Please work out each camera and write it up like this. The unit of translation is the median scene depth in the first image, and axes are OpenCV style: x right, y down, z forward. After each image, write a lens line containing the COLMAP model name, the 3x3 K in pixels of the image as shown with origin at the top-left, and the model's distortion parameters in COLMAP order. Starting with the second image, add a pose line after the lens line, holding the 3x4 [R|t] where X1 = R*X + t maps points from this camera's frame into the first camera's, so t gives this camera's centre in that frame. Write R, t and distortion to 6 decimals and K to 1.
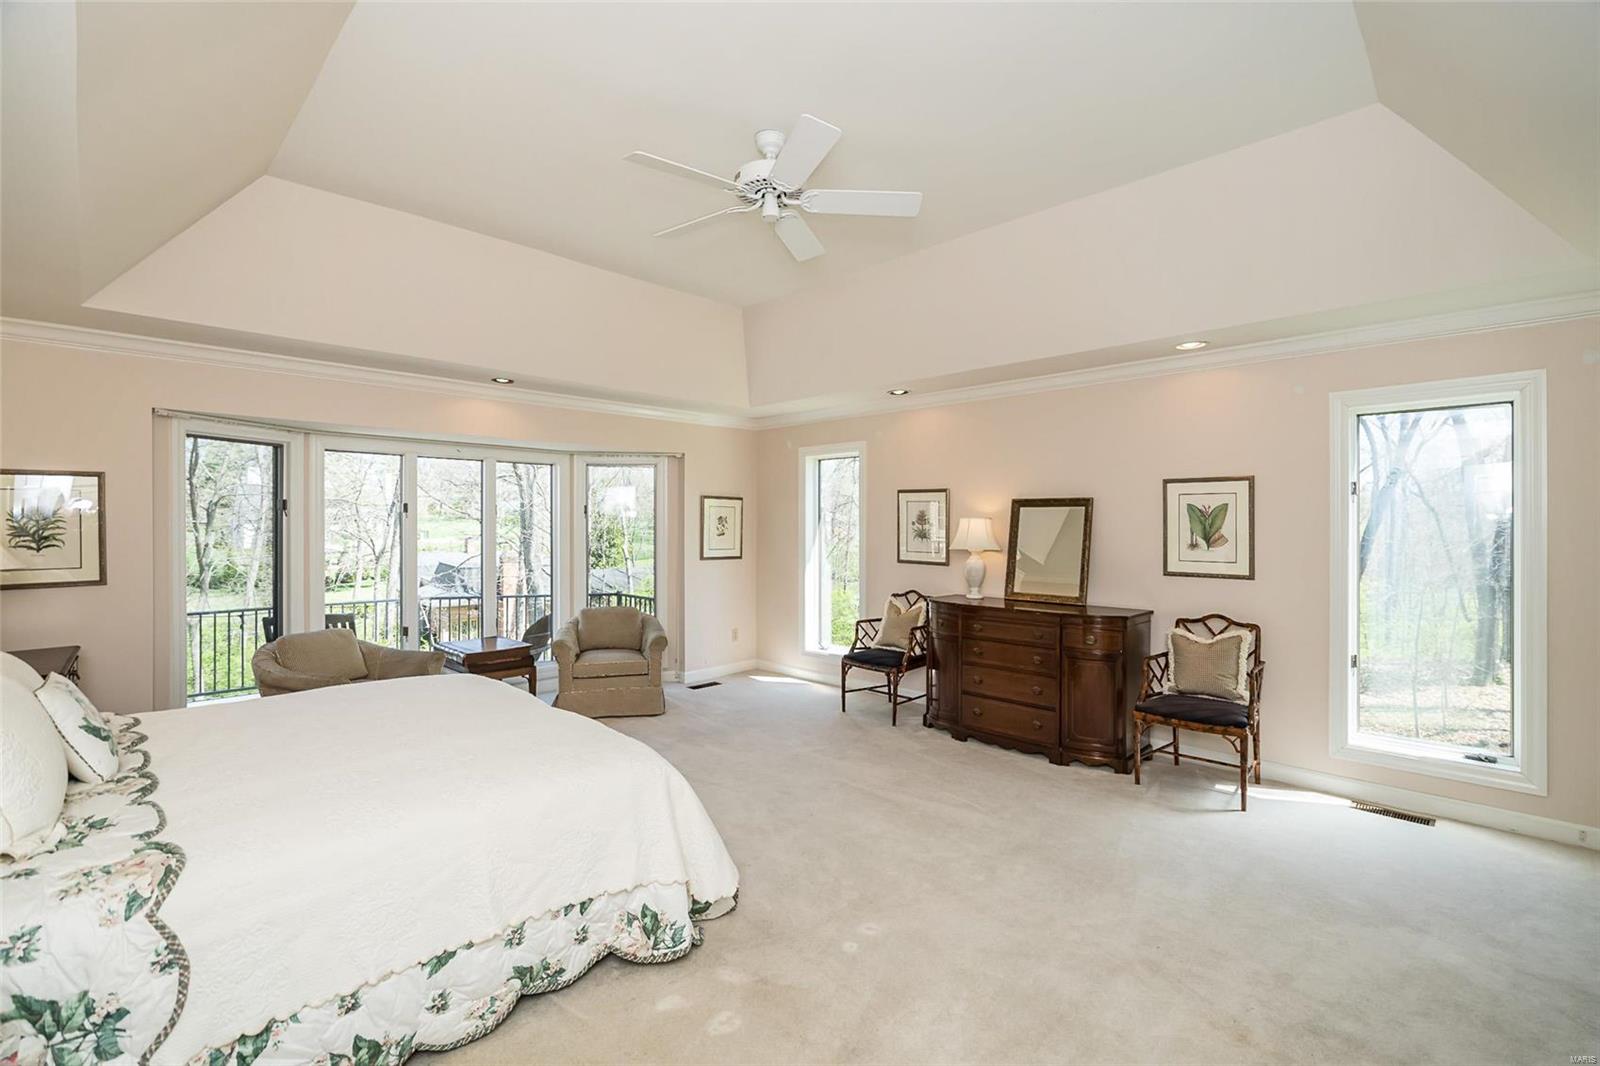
lens RADIAL K [[731.0, 0, 799.5], [0, 731.0, 524.2], [0, 0, 1]] dist [-0.000805, 0.001549]
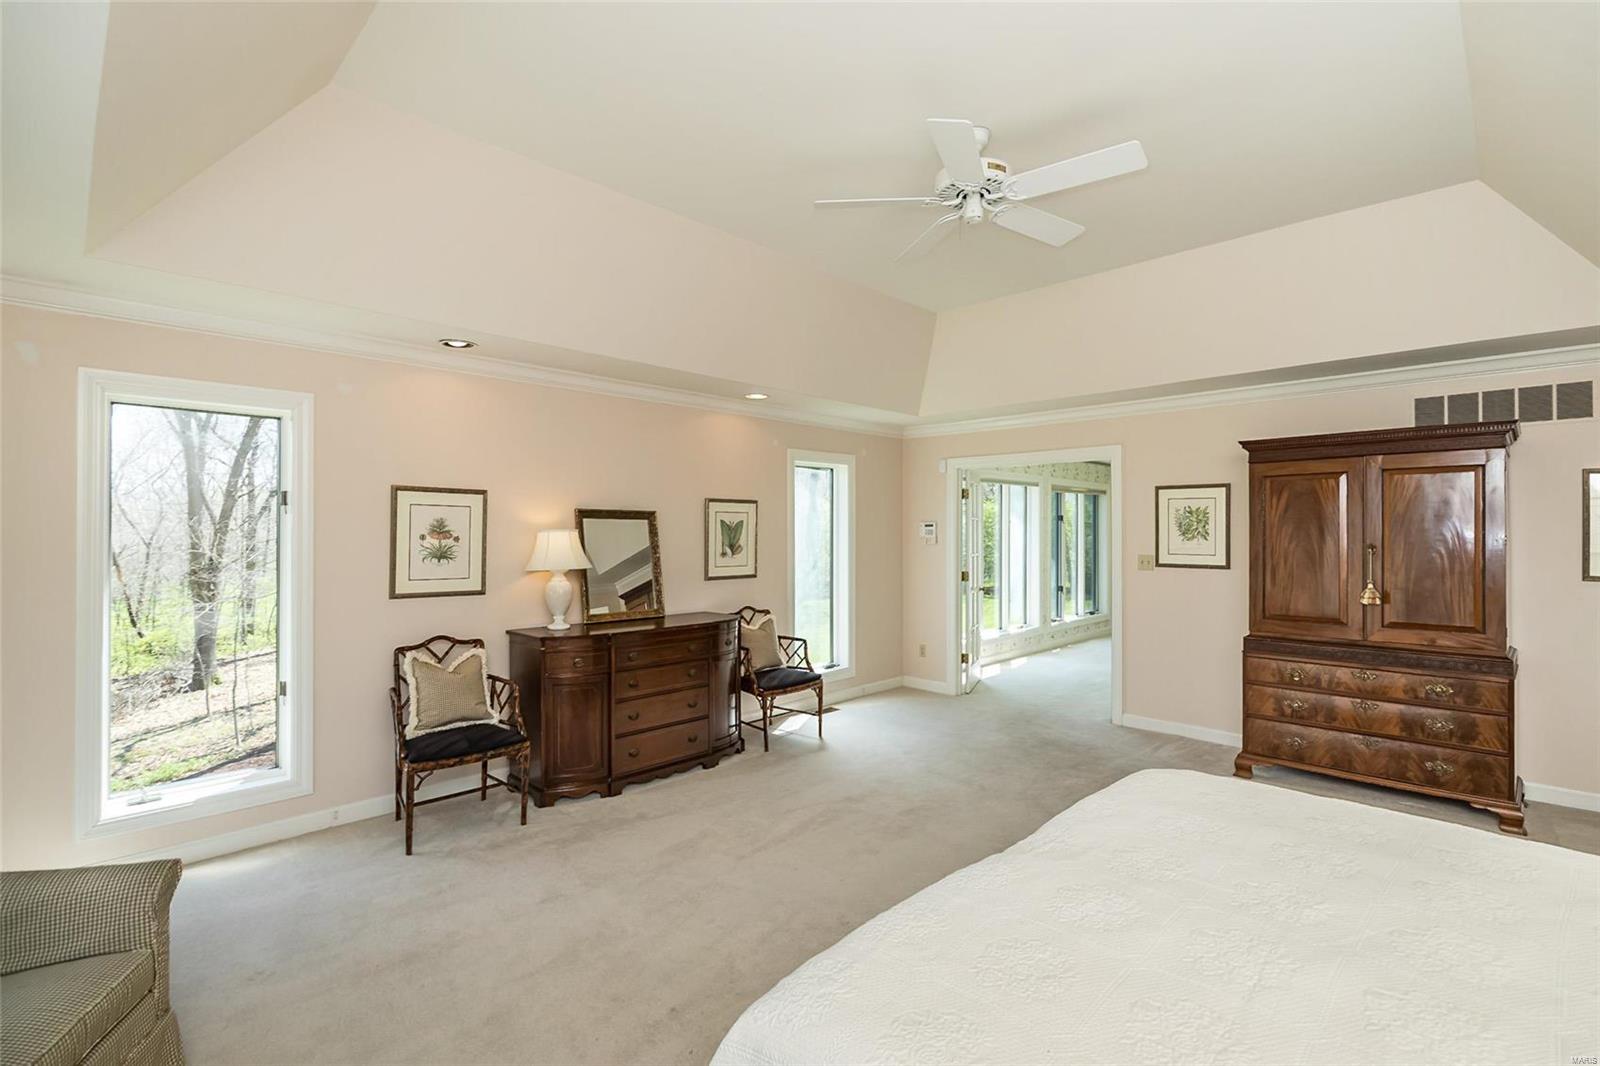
lens RADIAL K [[731.0, 0, 799.6], [0, 731.0, 535.8], [0, 0, 1]] dist [-0.000805, 0.001549]
pose [[-0.015548, 0.011679, 0.999811, -0.621748], [0.017502, 0.999782, -0.011407, 0.013353], [-0.999726, 0.017321, -0.015749, 0.803062]]
